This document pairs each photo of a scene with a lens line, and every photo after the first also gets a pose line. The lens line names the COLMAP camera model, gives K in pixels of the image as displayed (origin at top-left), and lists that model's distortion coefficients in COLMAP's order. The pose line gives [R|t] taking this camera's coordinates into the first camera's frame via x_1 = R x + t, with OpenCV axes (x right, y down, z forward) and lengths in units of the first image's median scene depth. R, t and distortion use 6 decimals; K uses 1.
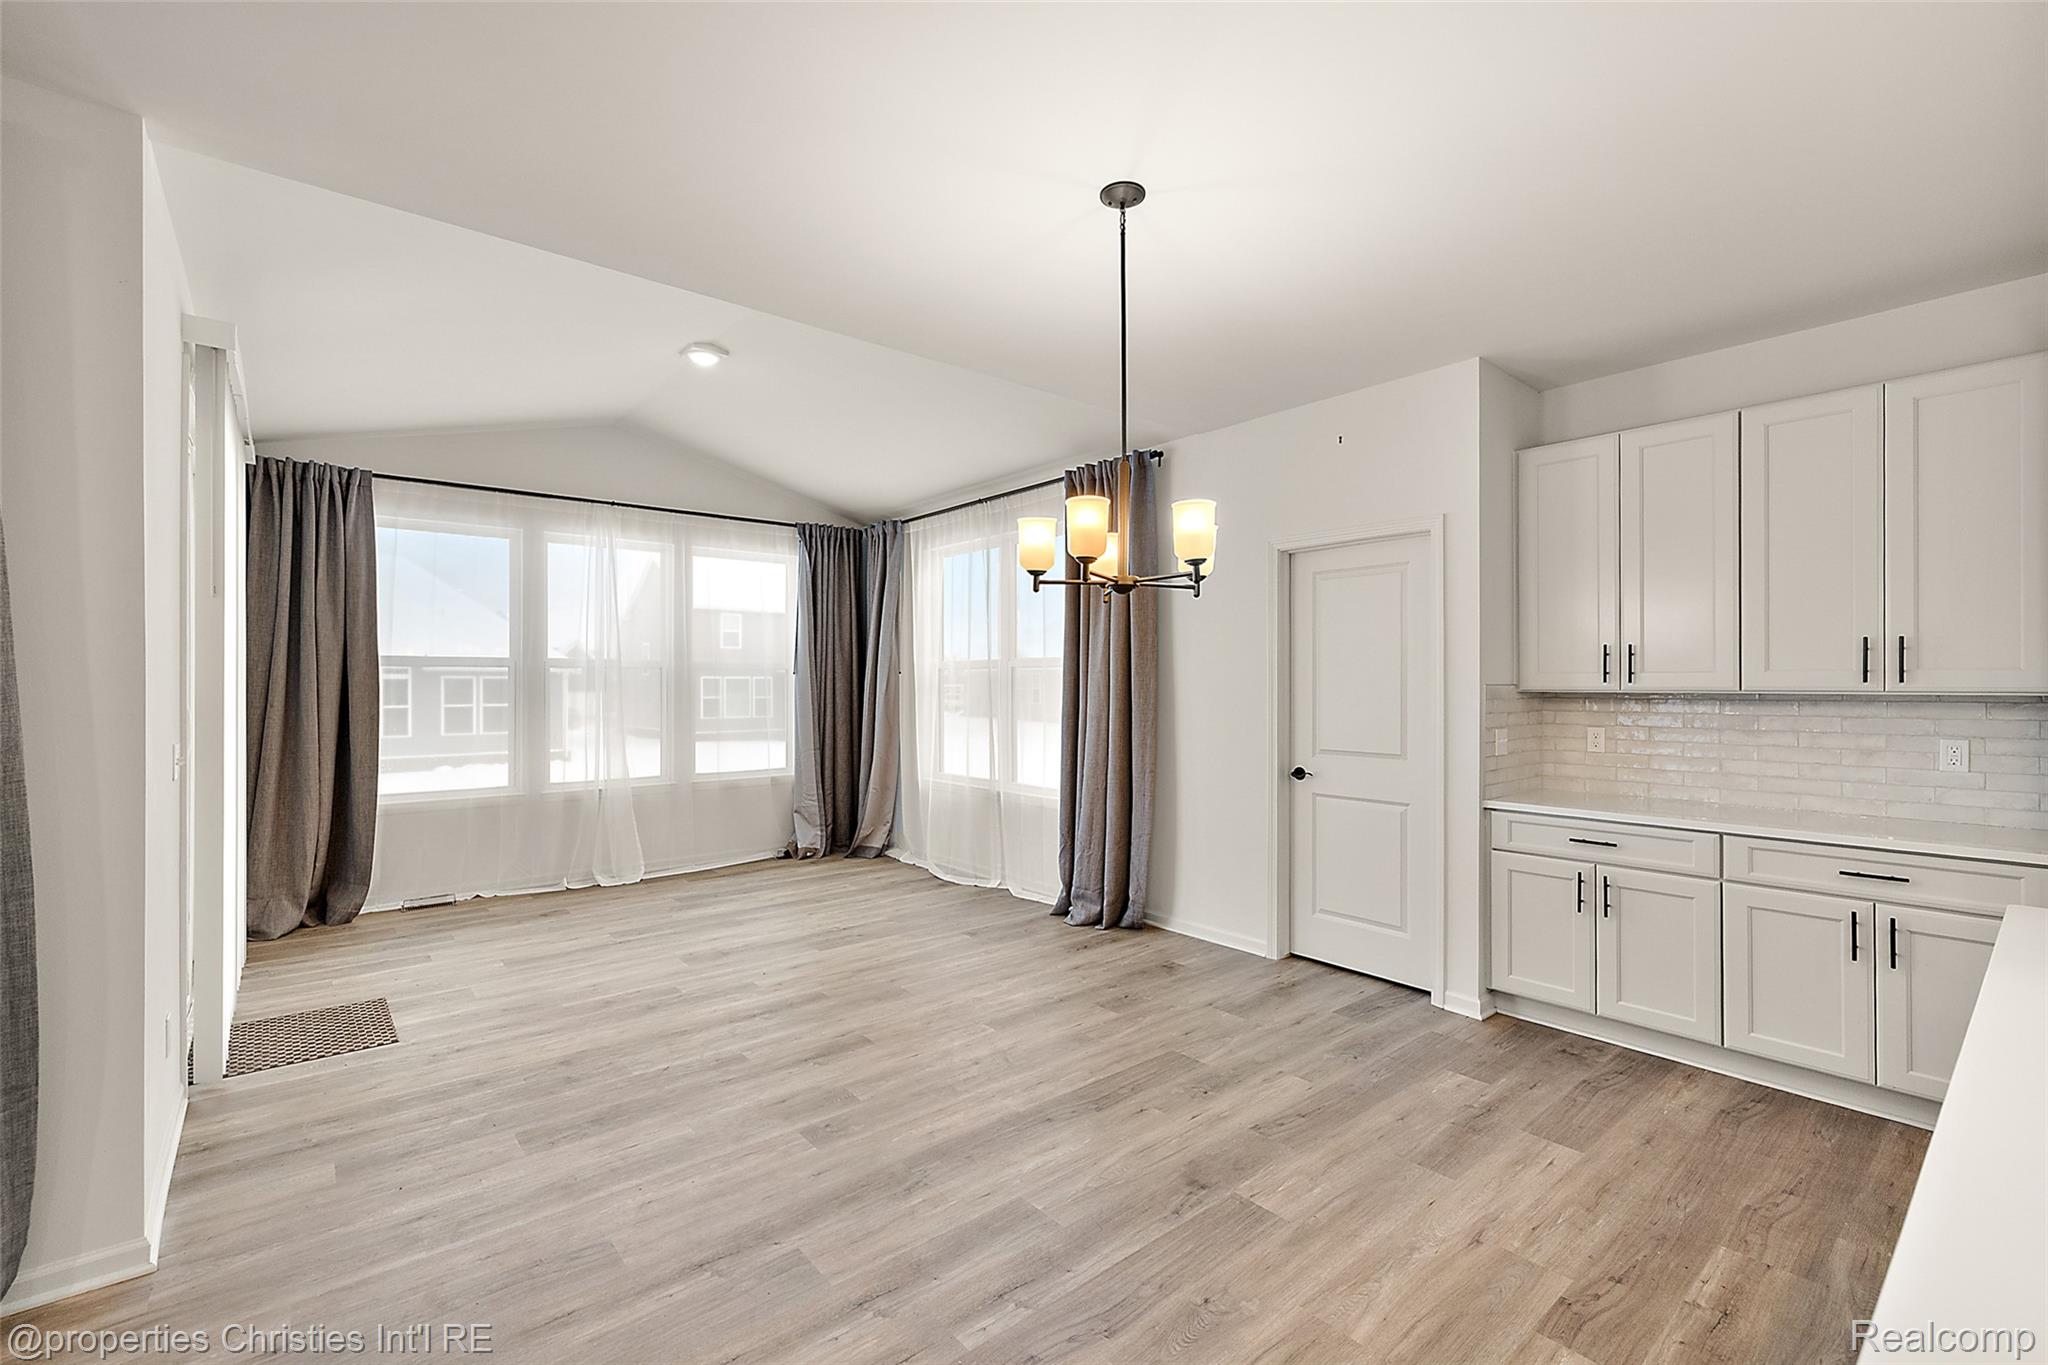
lens RADIAL K [[881.8, 0, 1024.0], [0, 881.8, 682.5], [0, 0, 1]] dist [-0.002555, -0.000149]
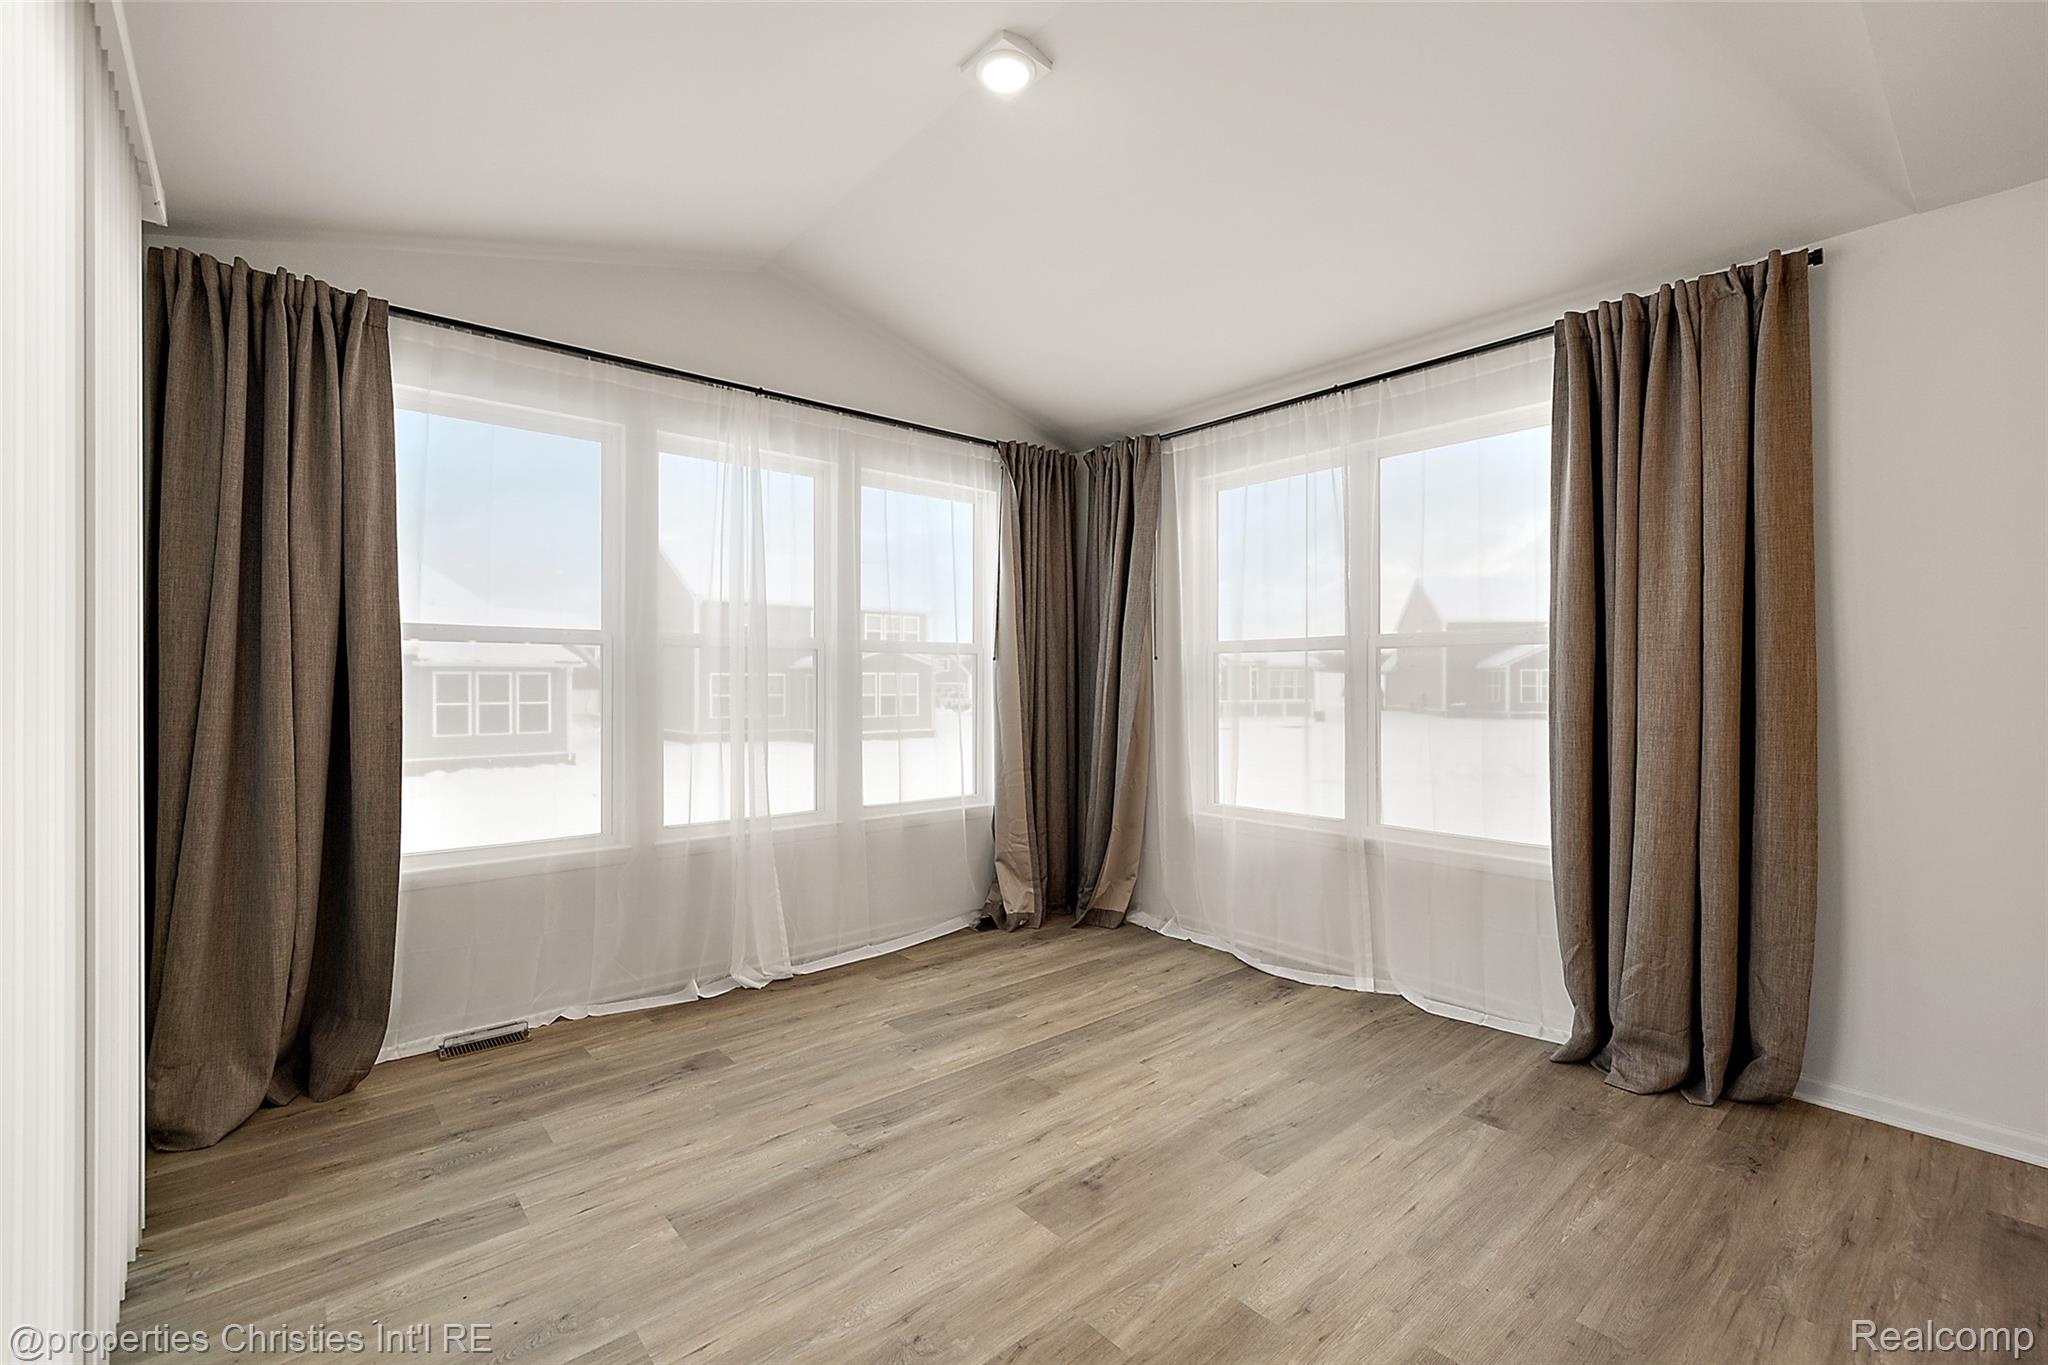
lens RADIAL K [[876.6, 0, 1022.4], [0, 876.6, 685.6], [0, 0, 1]] dist [-0.000647, 0.000128]
pose [[0.999900, 0.001703, 0.014024, -0.334819], [-0.001773, 0.999986, 0.004980, 0.009314], [-0.014015, -0.005004, 0.999889, 0.421166]]
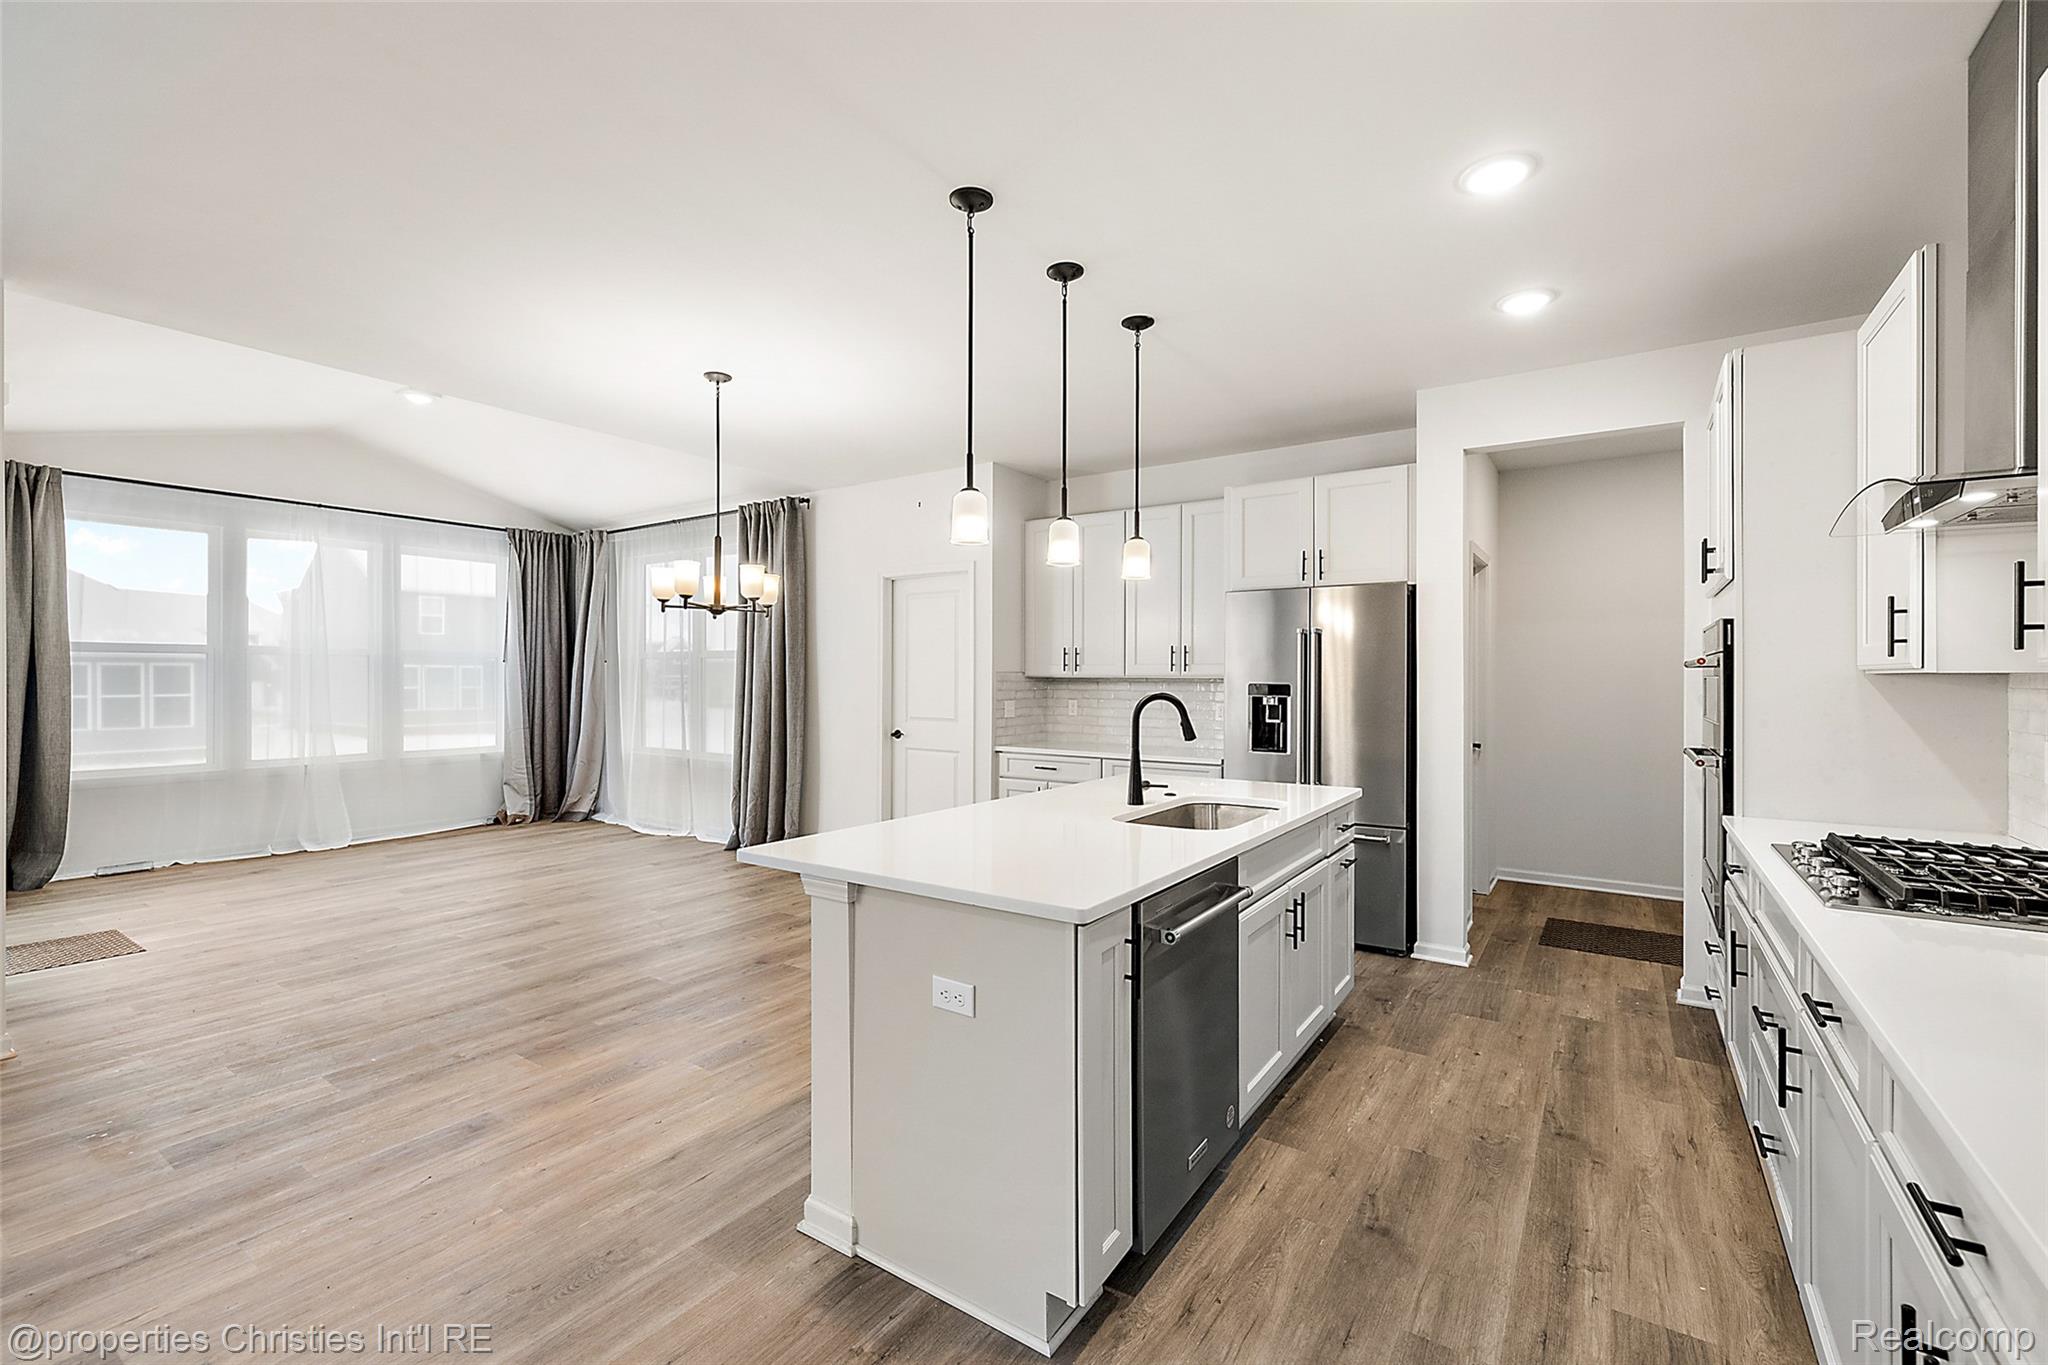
lens RADIAL K [[878.0, 0, 1017.8], [0, 878.0, 678.4], [0, 0, 1]] dist [-0.000419, -0.000126]
pose [[0.963795, 0.003724, 0.266619, 0.098915], [-0.004974, 0.999980, 0.004013, 0.004966], [-0.266599, -0.005194, 0.963794, -0.346367]]
